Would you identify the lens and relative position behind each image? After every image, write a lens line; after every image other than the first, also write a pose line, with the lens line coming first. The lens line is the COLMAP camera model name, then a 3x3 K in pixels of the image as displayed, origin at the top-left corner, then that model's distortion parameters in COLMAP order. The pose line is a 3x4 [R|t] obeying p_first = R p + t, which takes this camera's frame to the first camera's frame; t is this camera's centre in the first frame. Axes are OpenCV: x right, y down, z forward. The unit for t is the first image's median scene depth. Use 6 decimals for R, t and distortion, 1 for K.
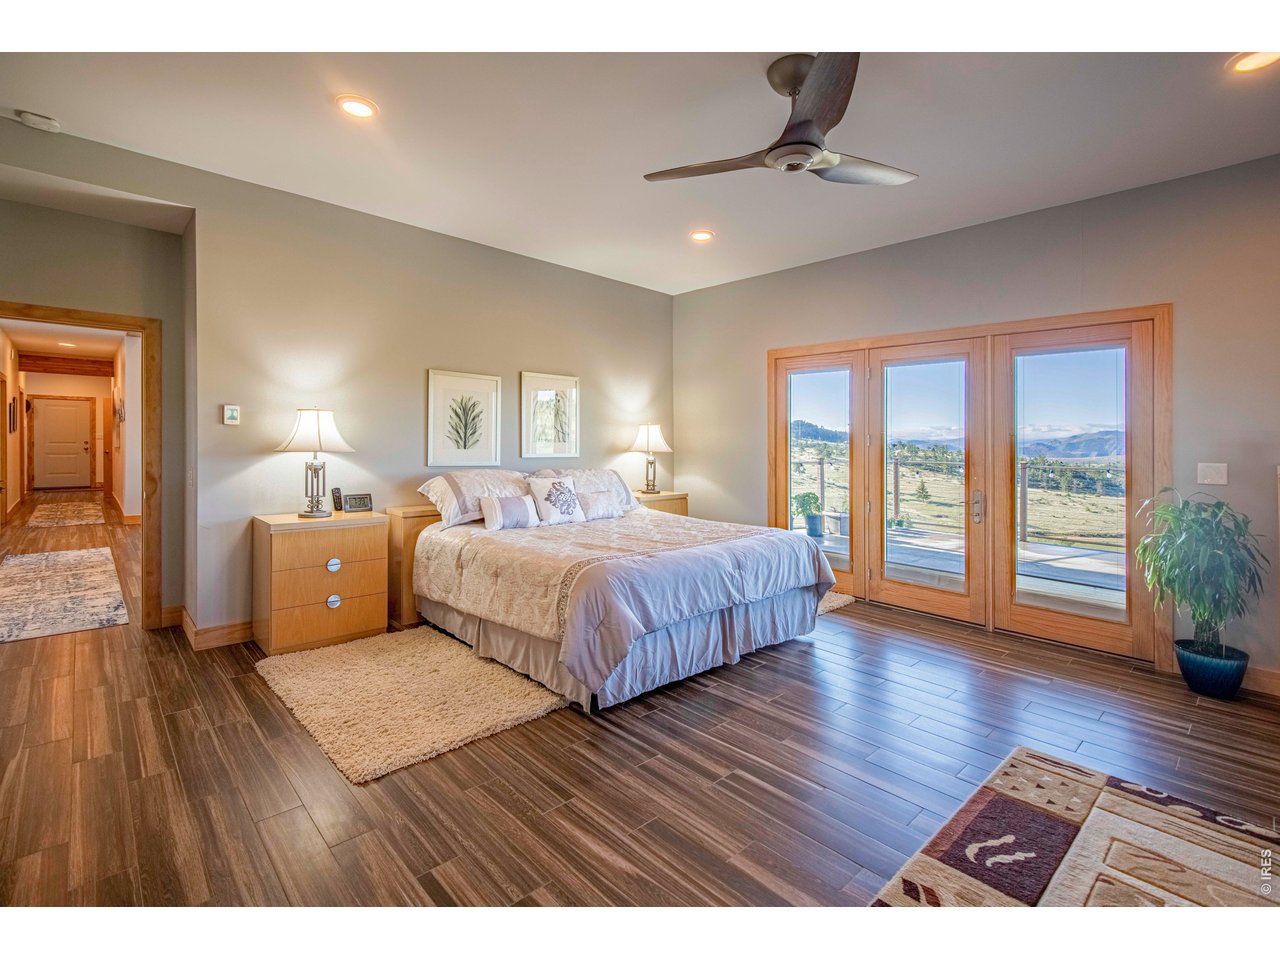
lens RADIAL K [[593.2, 0, 633.3], [0, 593.2, 434.3], [0, 0, 1]] dist [0.016685, -0.003852]
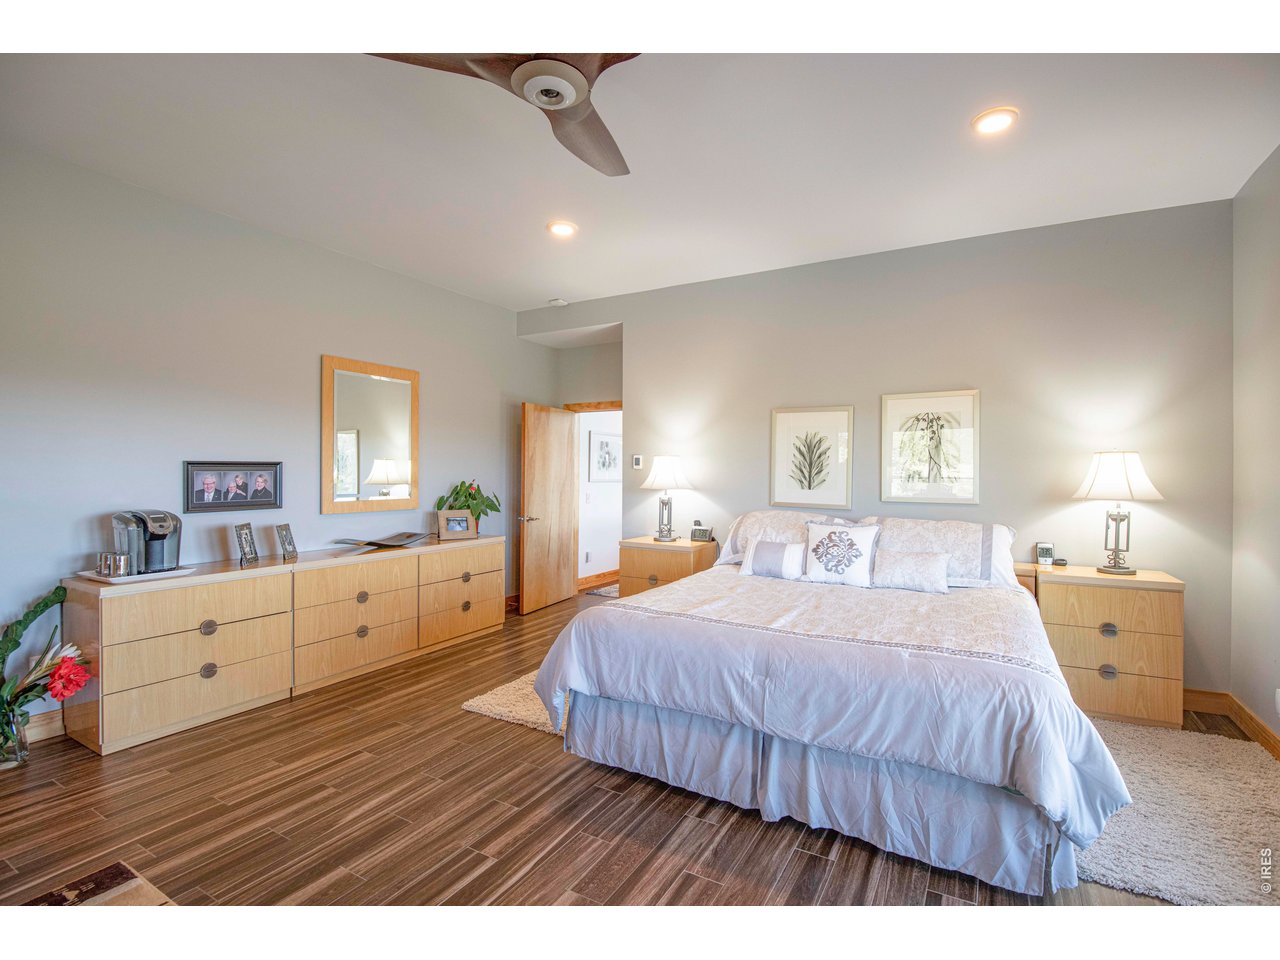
lens RADIAL K [[595.9, 0, 641.0], [0, 595.9, 486.7], [0, 0, 1]] dist [-0.012908, 0.000367]
pose [[0.295252, 0.001599, -0.955418, 0.738128], [0.007714, 0.999962, 0.004058, 0.020114], [0.955388, -0.008568, 0.295229, 0.676018]]
